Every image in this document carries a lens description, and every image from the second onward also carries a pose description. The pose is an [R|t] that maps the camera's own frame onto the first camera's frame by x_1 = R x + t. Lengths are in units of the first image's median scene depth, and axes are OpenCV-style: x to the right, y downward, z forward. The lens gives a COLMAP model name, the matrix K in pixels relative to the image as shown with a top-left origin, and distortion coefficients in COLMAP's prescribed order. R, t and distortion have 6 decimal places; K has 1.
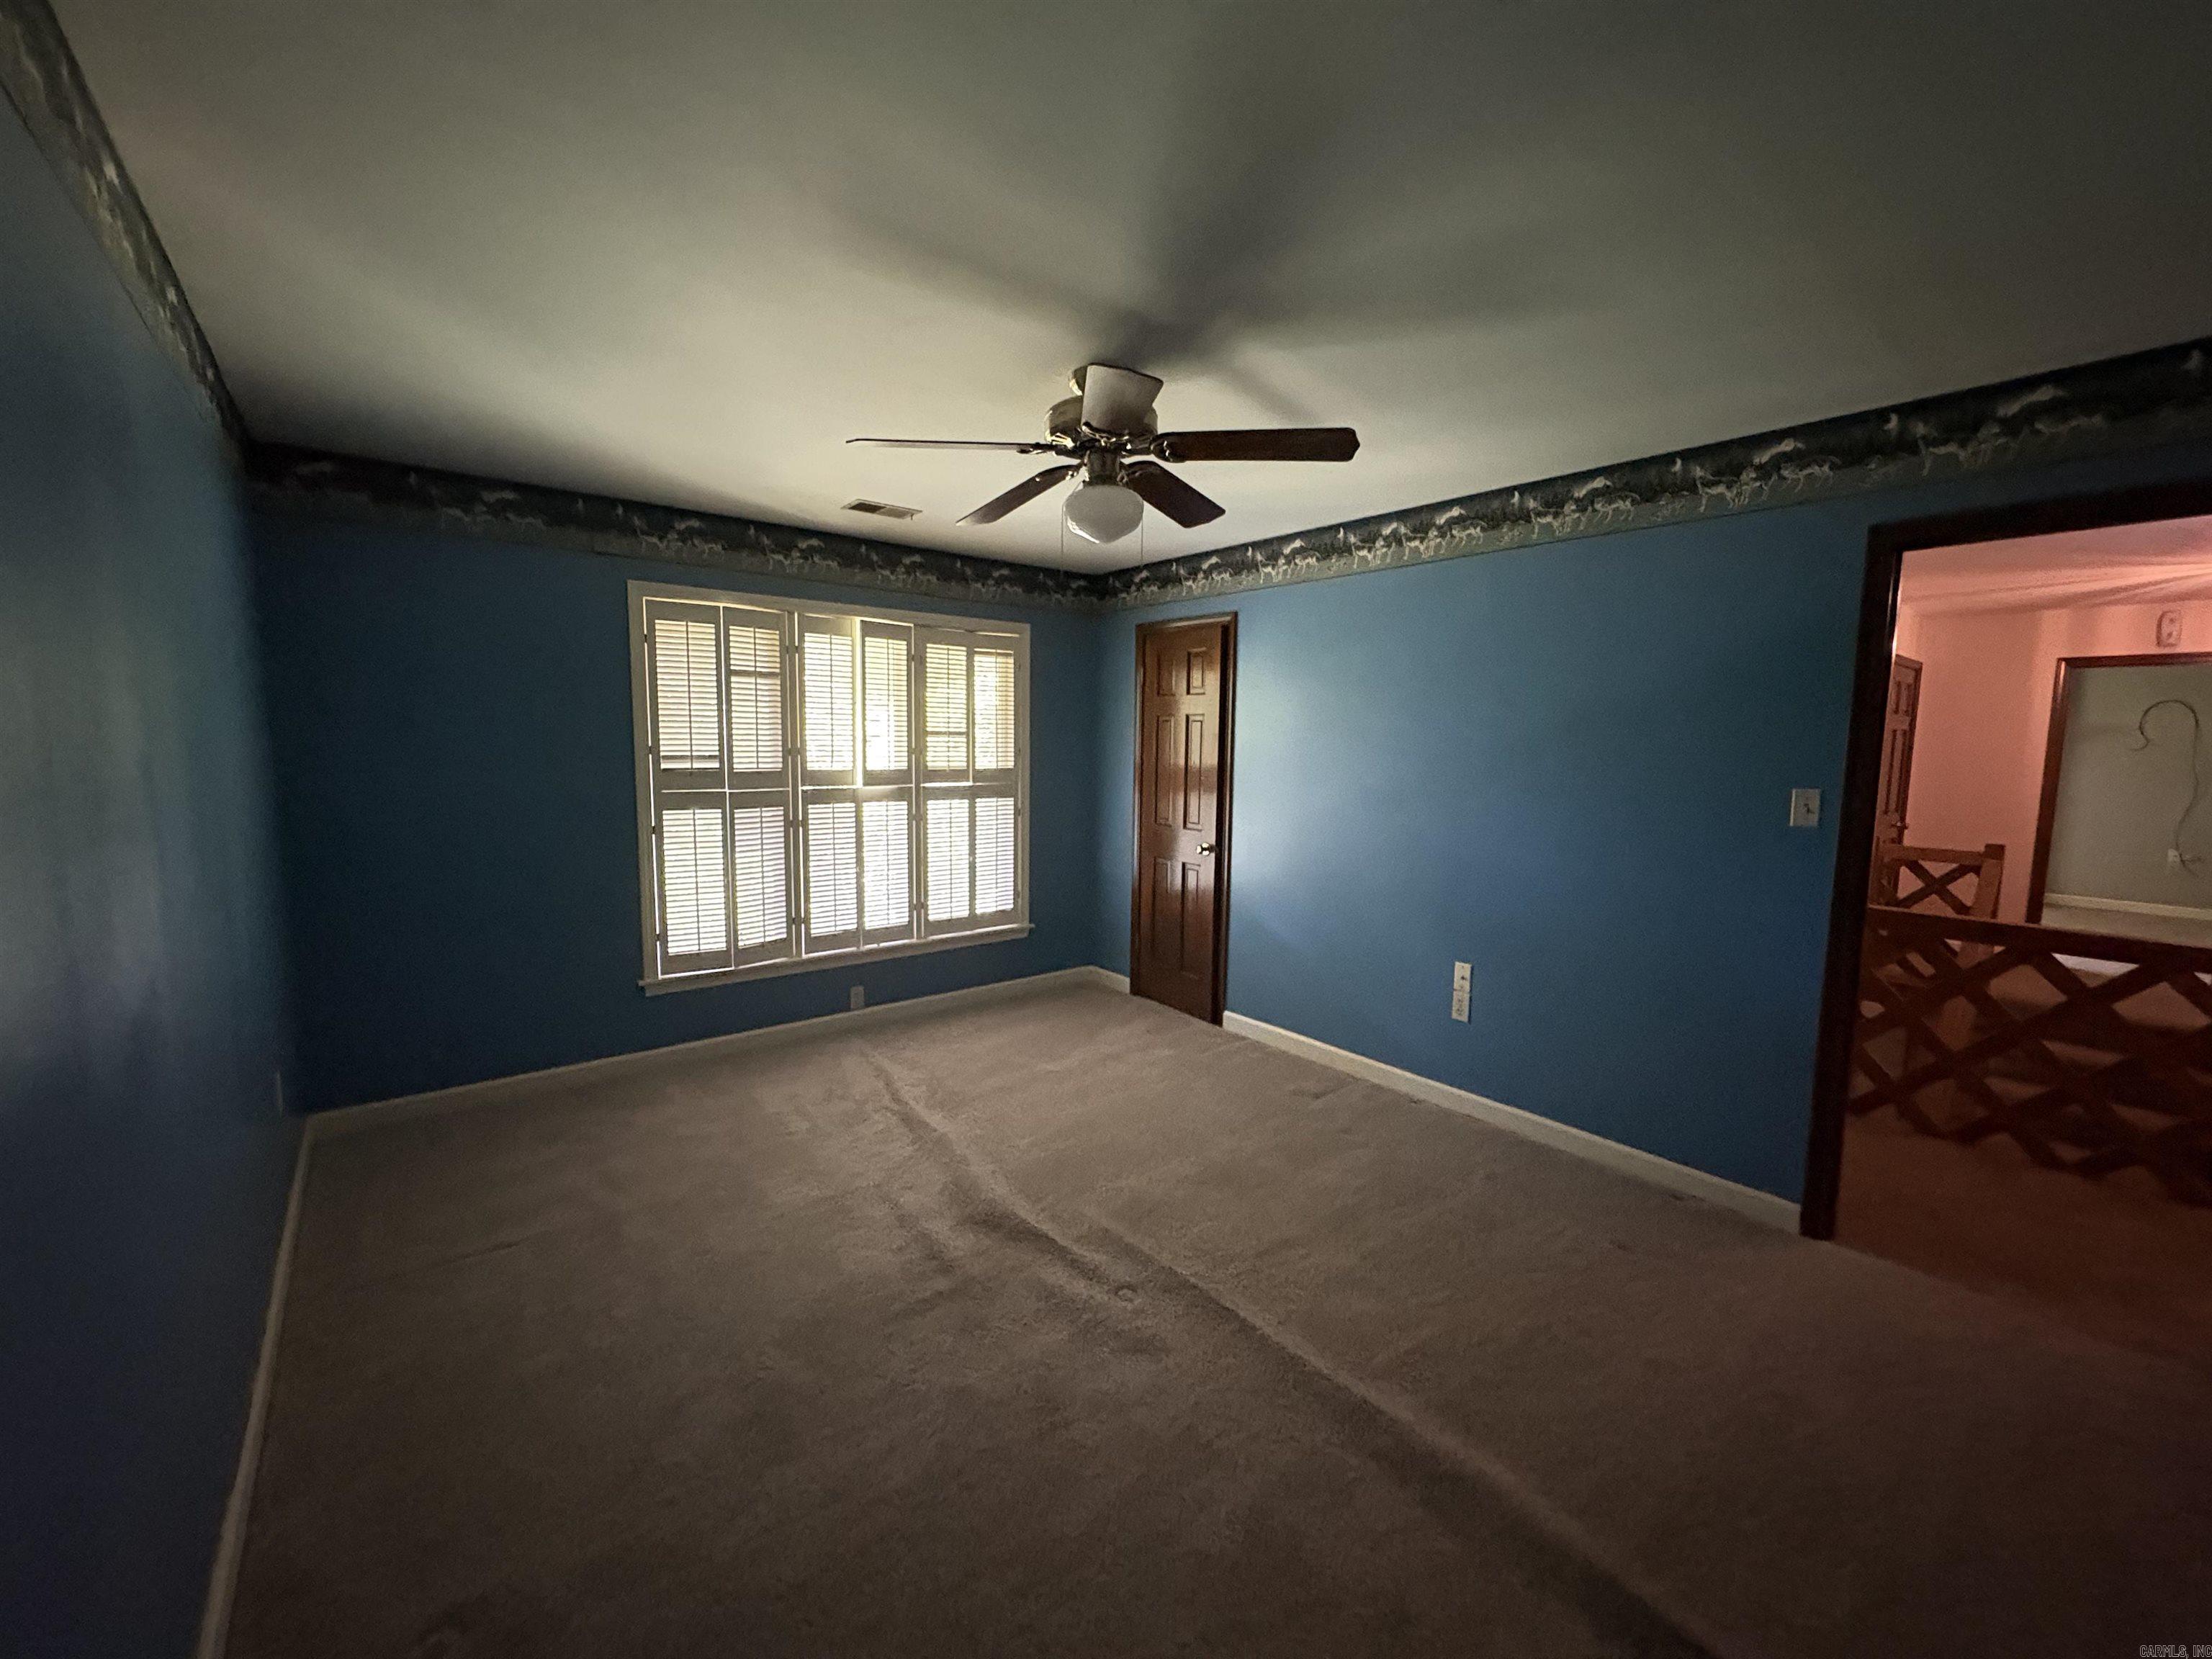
lens RADIAL K [[876.8, 0, 1097.8], [0, 876.8, 829.8], [0, 0, 1]] dist [-0.009676, 0.000763]
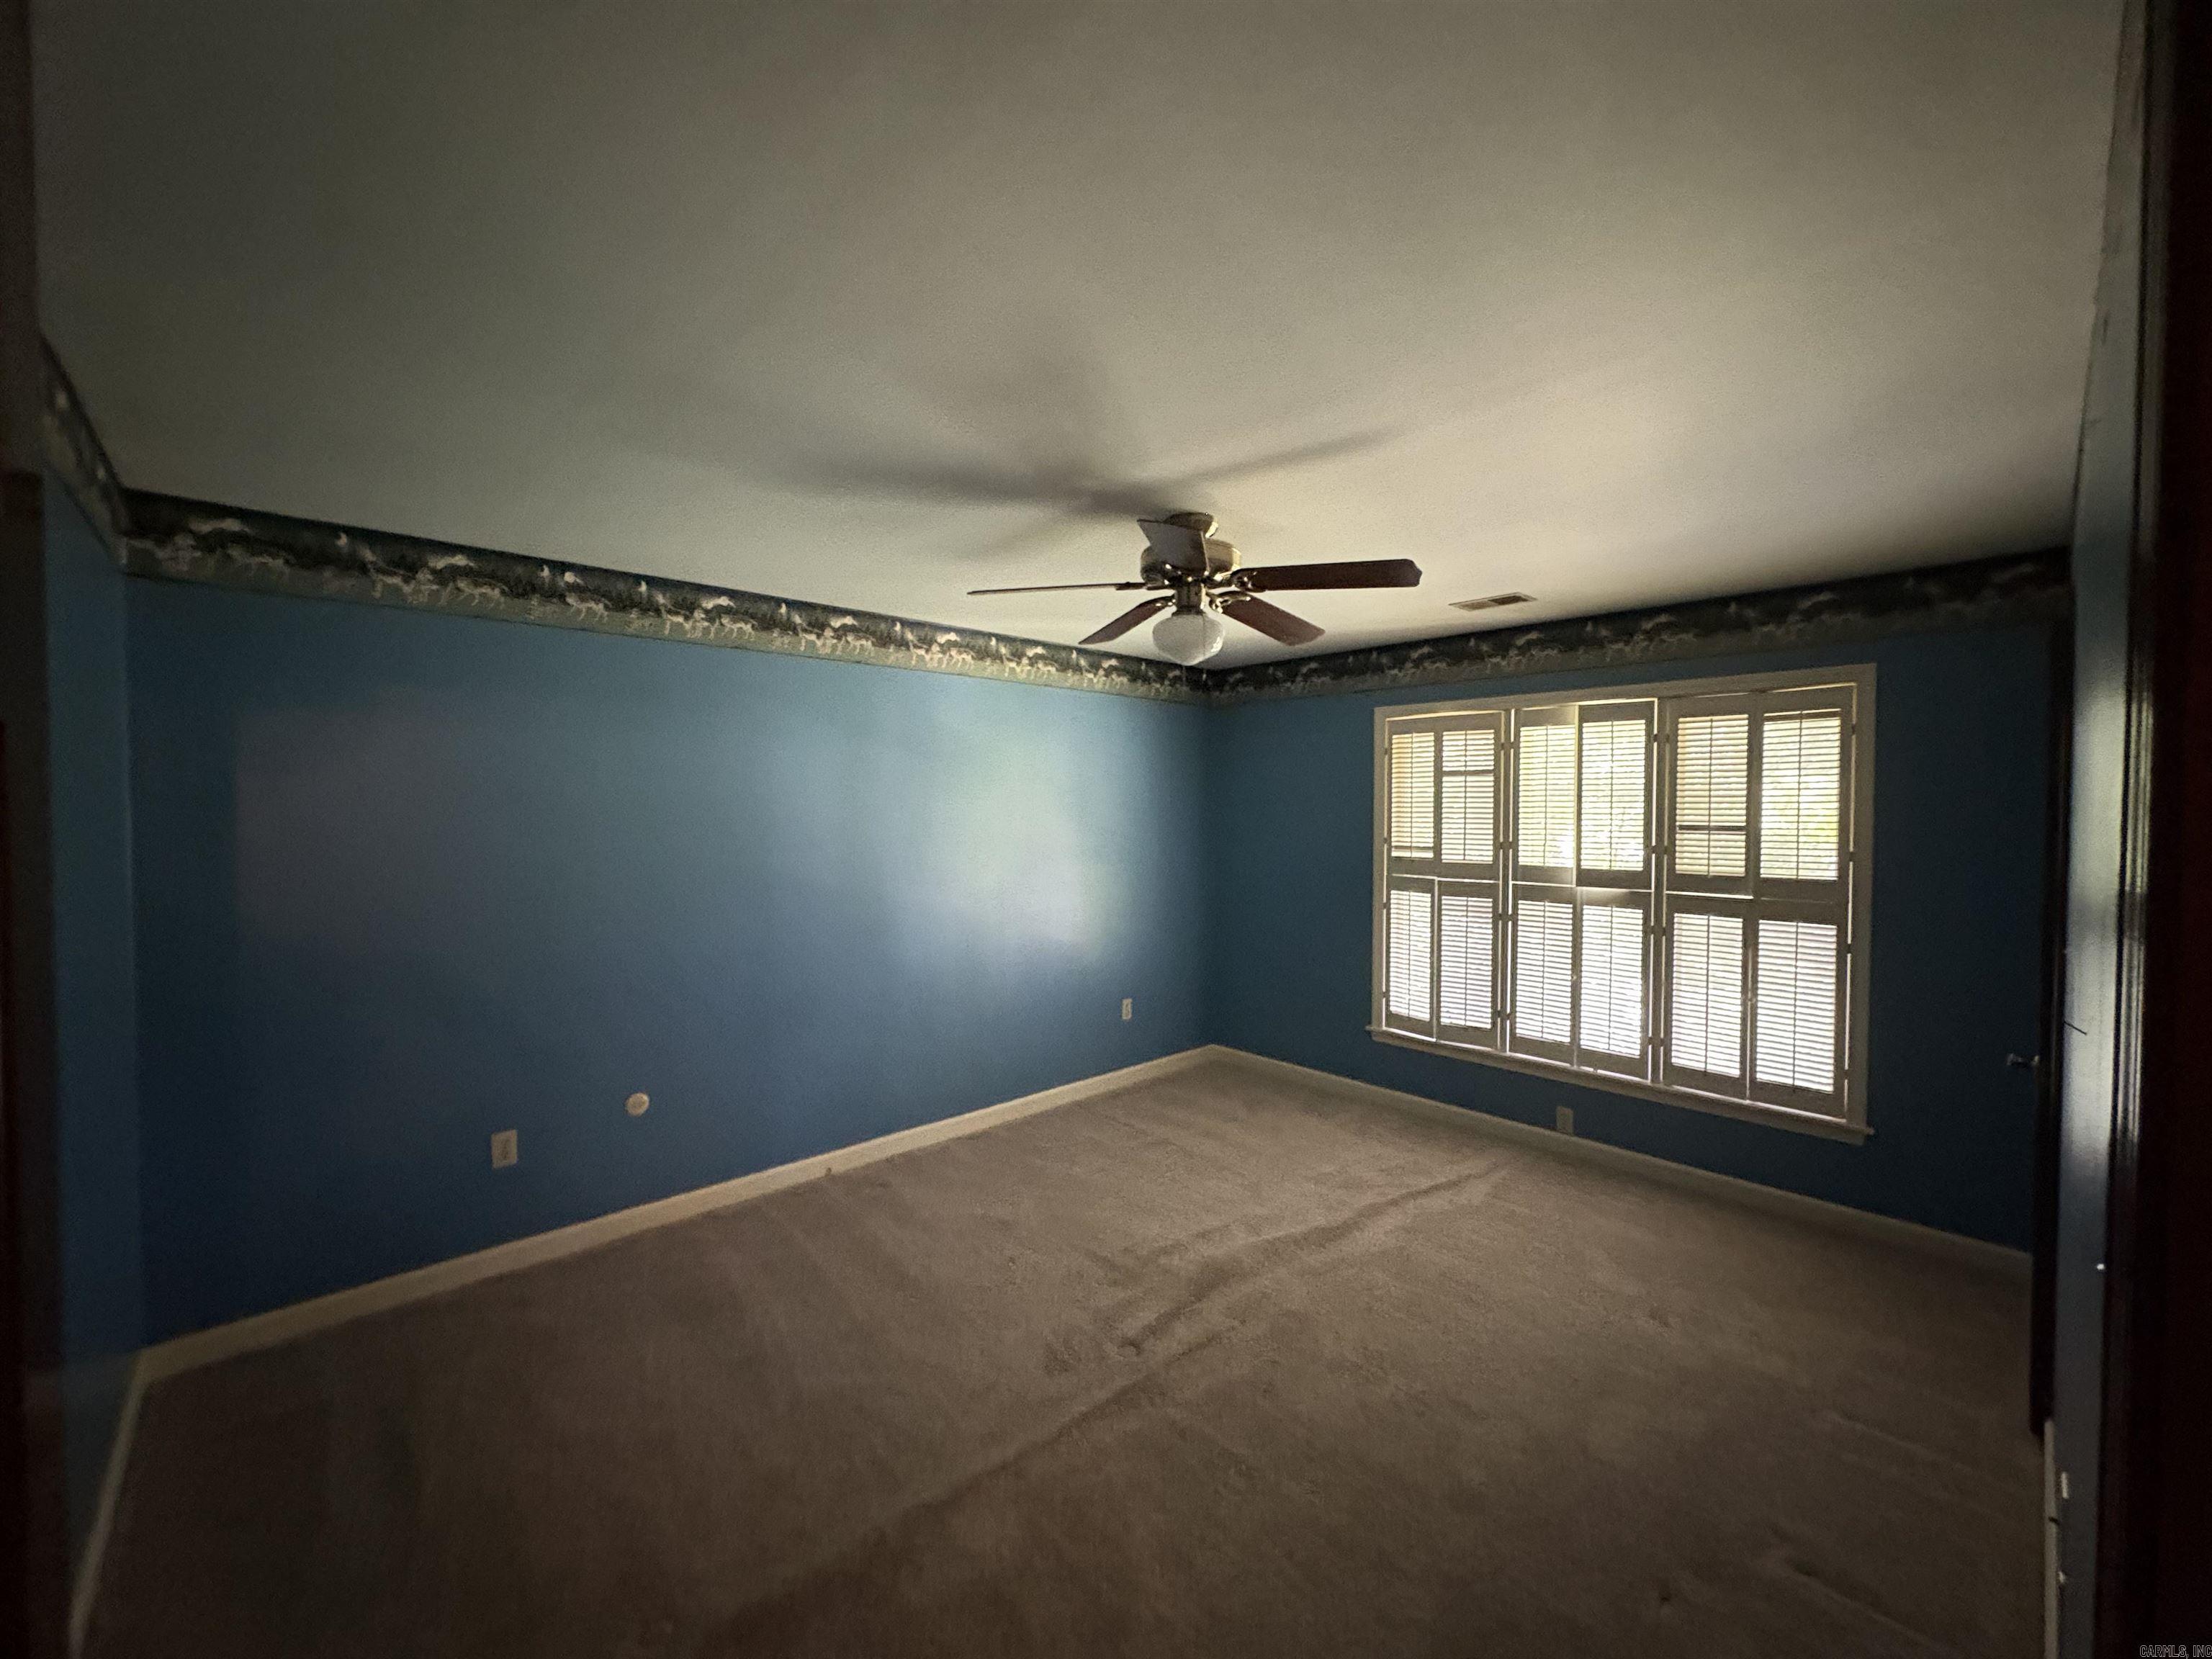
lens RADIAL K [[876.8, 0, 1113.4], [0, 876.8, 835.9], [0, 0, 1]] dist [-0.009676, 0.000763]
pose [[0.079930, 0.015790, -0.996675, 0.605704], [-0.109107, 0.994005, 0.006998, -0.056808], [0.990811, 0.108185, 0.081174, 0.457137]]
